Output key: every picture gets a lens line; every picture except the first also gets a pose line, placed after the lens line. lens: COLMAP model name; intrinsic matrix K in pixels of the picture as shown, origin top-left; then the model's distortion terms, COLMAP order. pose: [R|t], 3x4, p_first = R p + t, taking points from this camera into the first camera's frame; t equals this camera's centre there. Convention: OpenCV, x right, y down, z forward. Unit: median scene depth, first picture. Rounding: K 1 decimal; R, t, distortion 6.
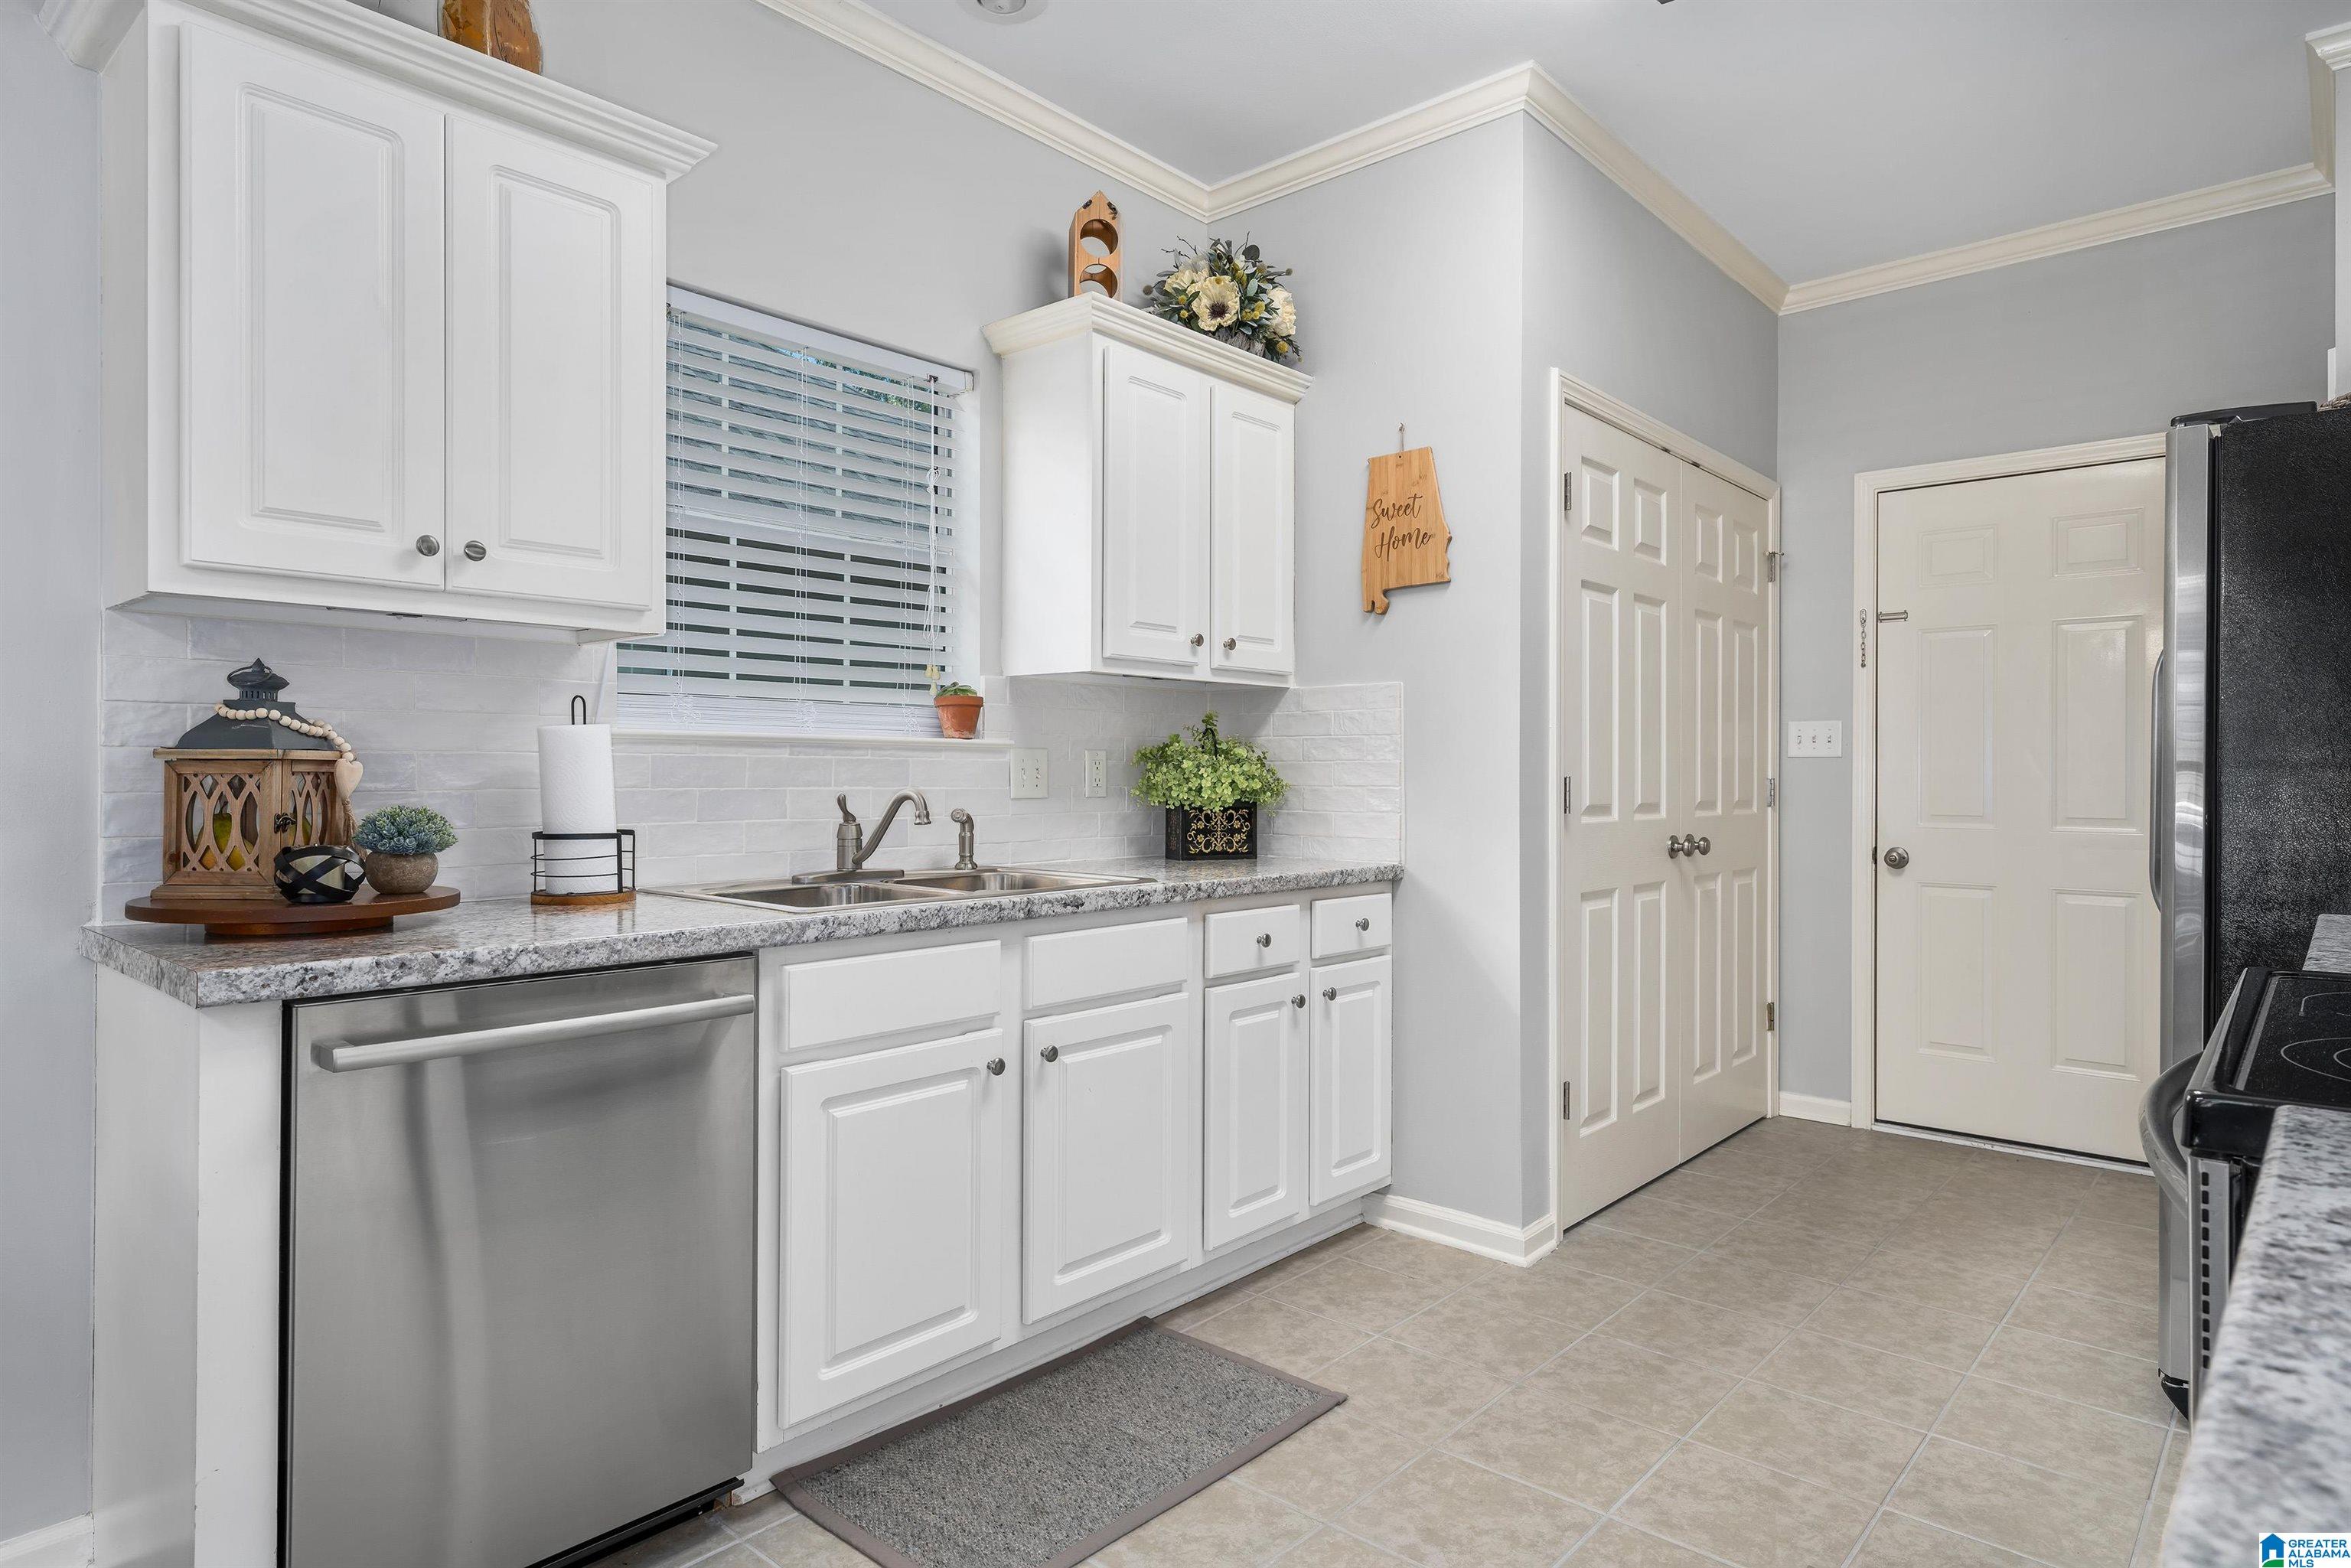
lens RADIAL K [[1308.7, 0, 1180.7], [0, 1308.7, 776.9], [0, 0, 1]] dist [-0.005464, 0.000023]
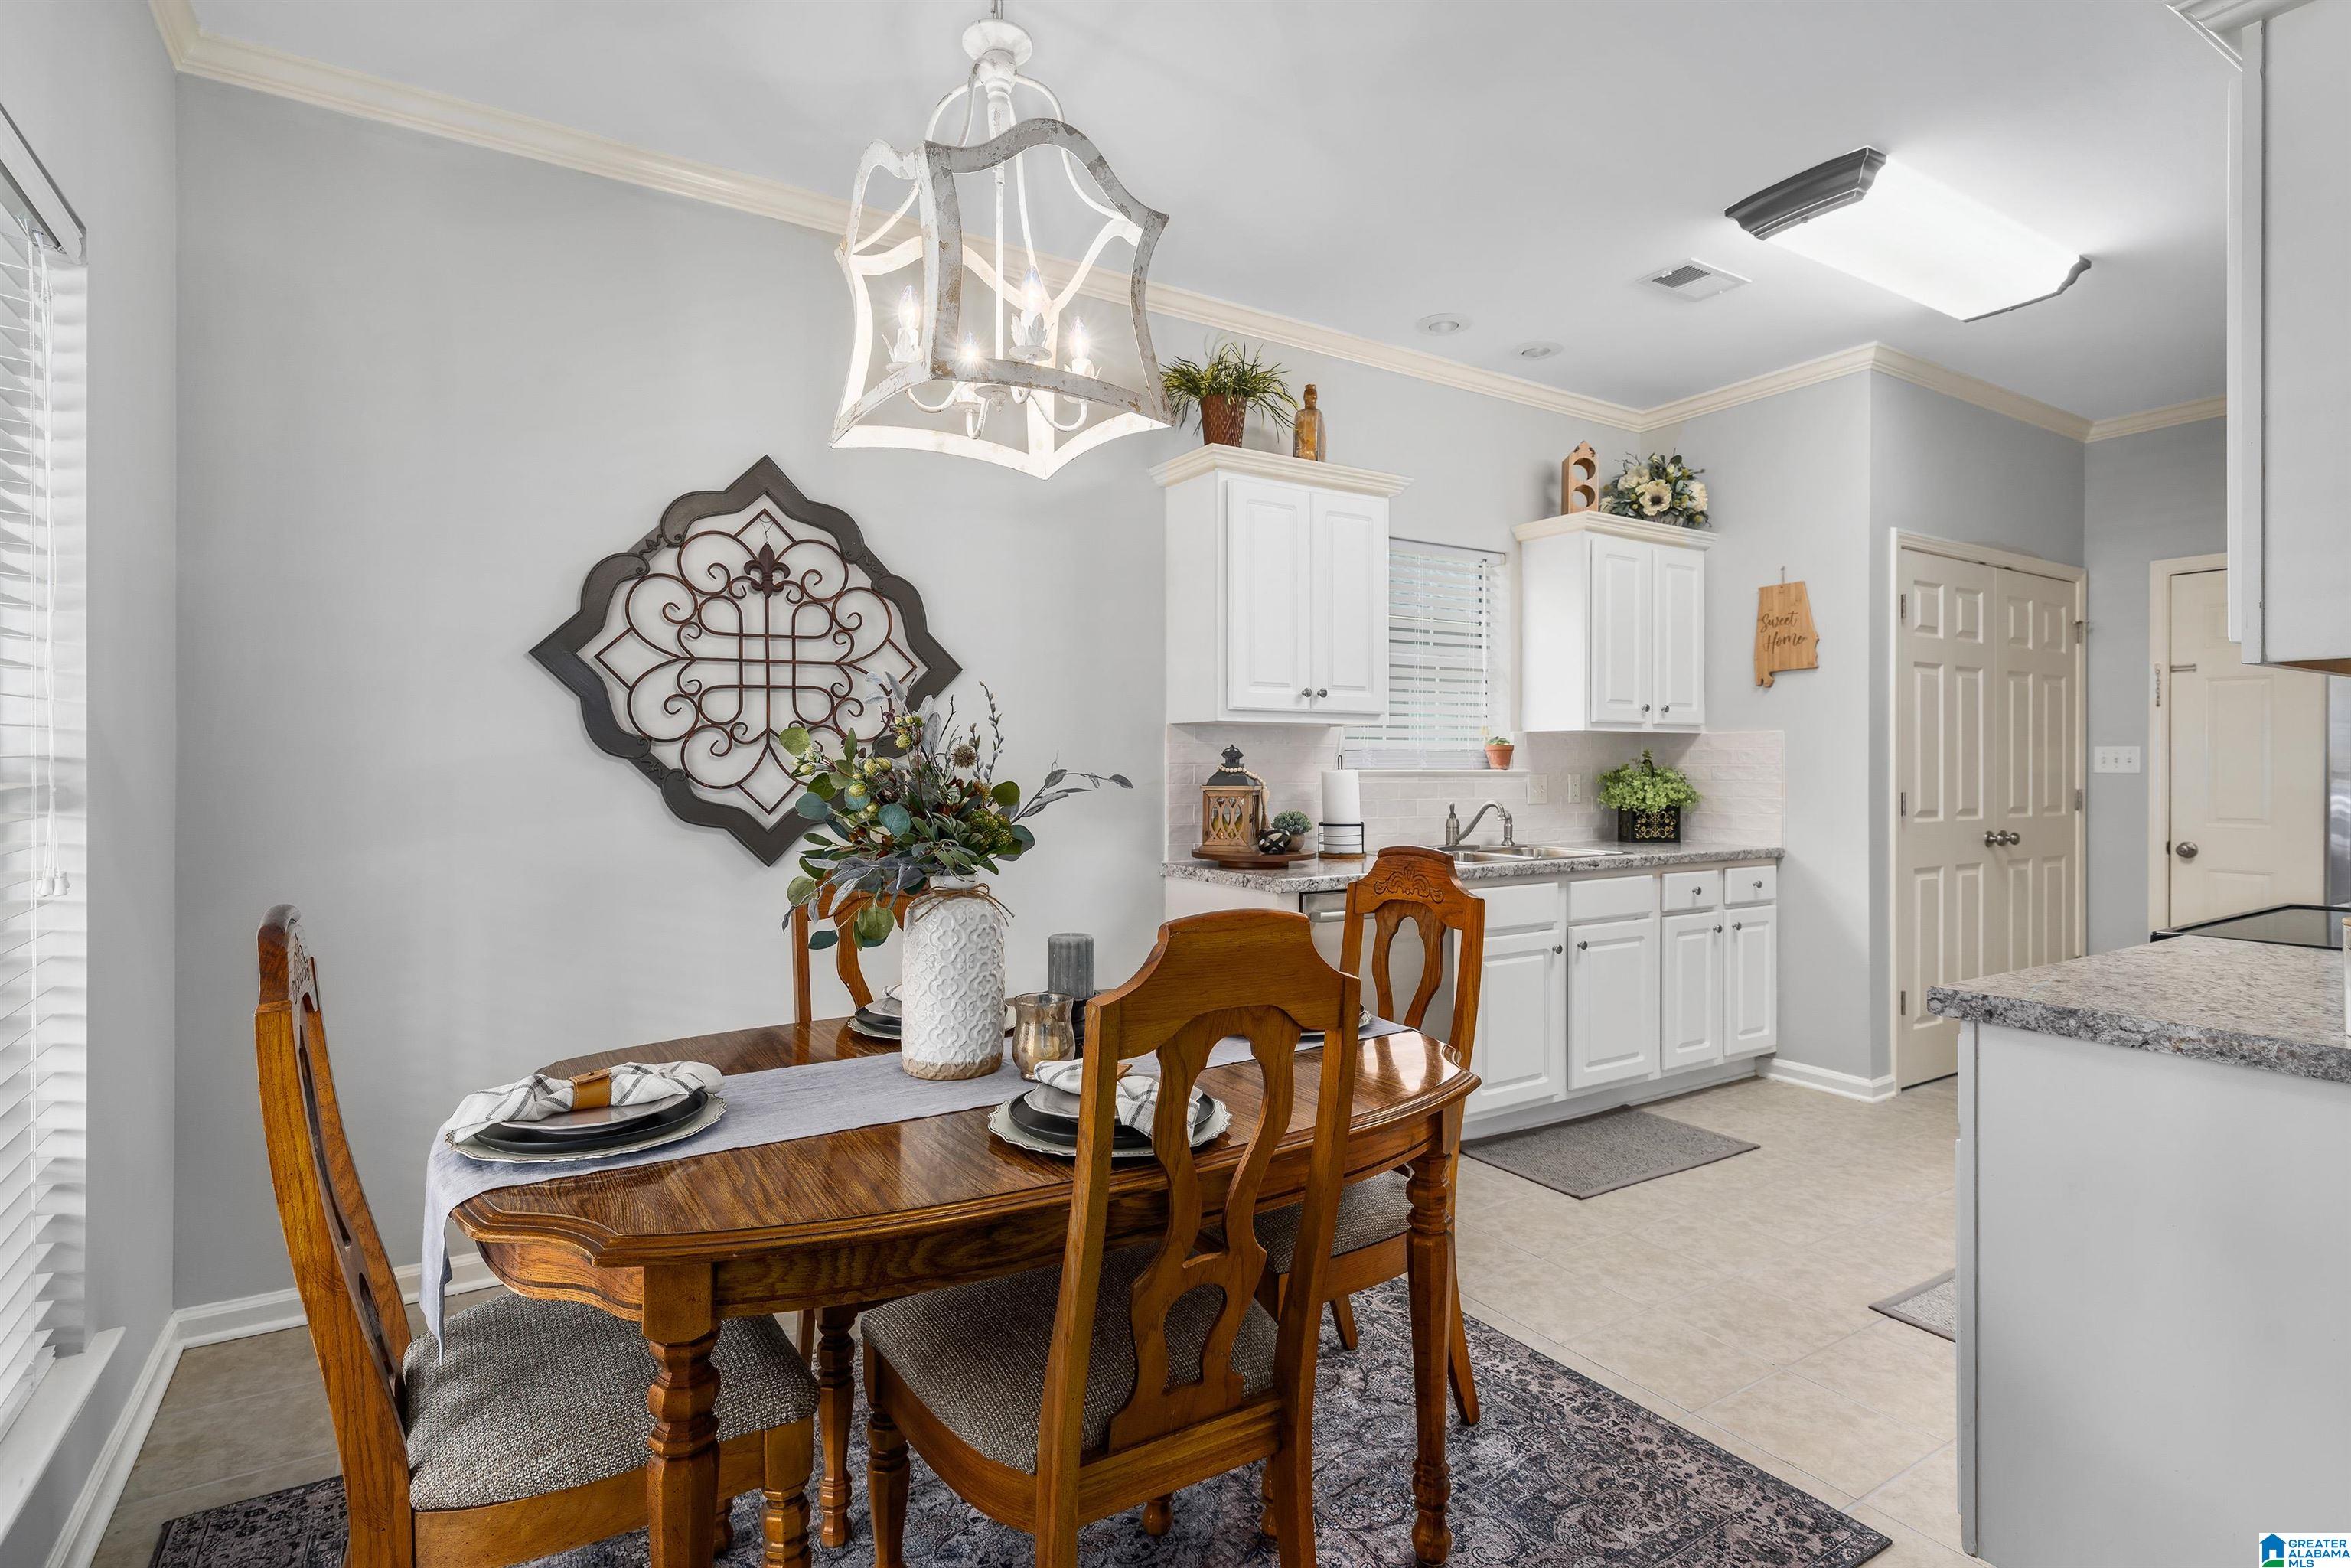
lens RADIAL K [[1155.6, 0, 1170.5], [0, 1155.6, 769.1], [0, 0, 1]] dist [-0.003190, -0.001369]
pose [[0.958870, -0.001942, -0.283840, -0.147477], [0.001913, 0.999998, -0.000381, -0.028730], [0.283840, -0.000178, 0.958872, -0.552650]]
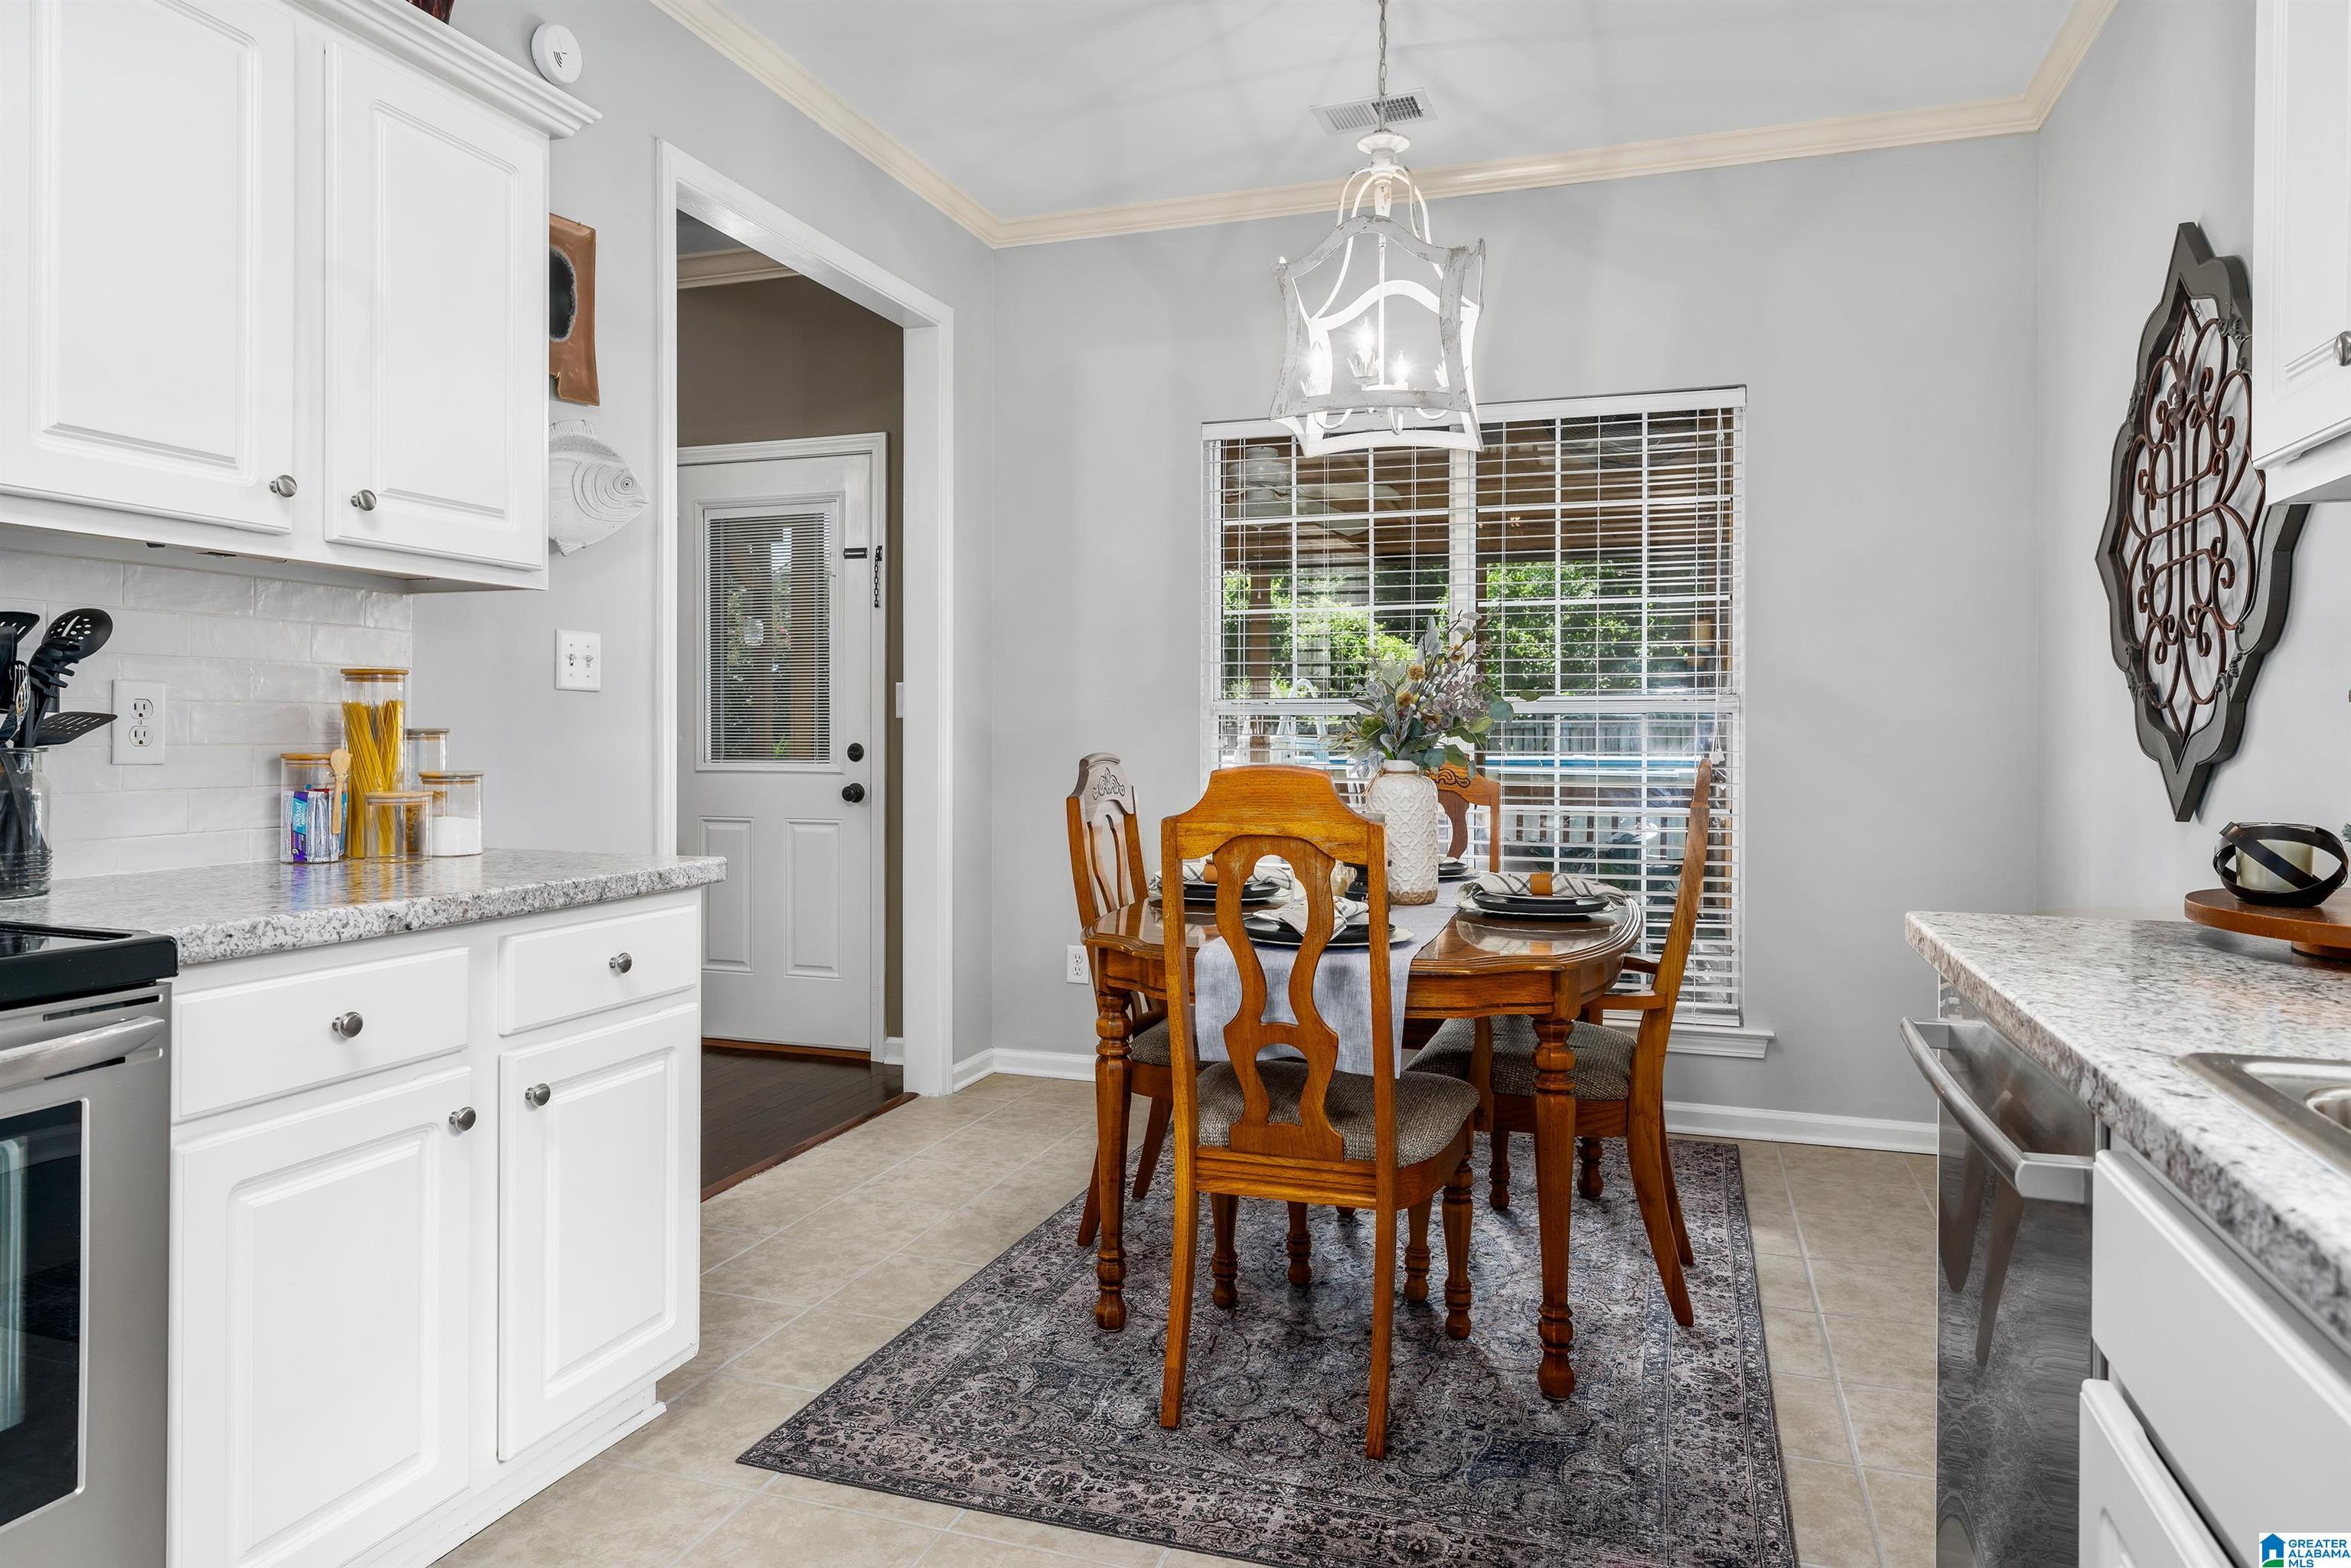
lens RADIAL K [[1438.0, 0, 1188.5], [0, 1438.0, 732.4], [0, 0, 1]] dist [0.005835, 0.003706]
pose [[-0.919699, -0.004106, -0.392603, 0.110776], [-0.006051, 0.999975, 0.003717, 0.001974], [0.392577, 0.005794, -0.919701, 0.840827]]
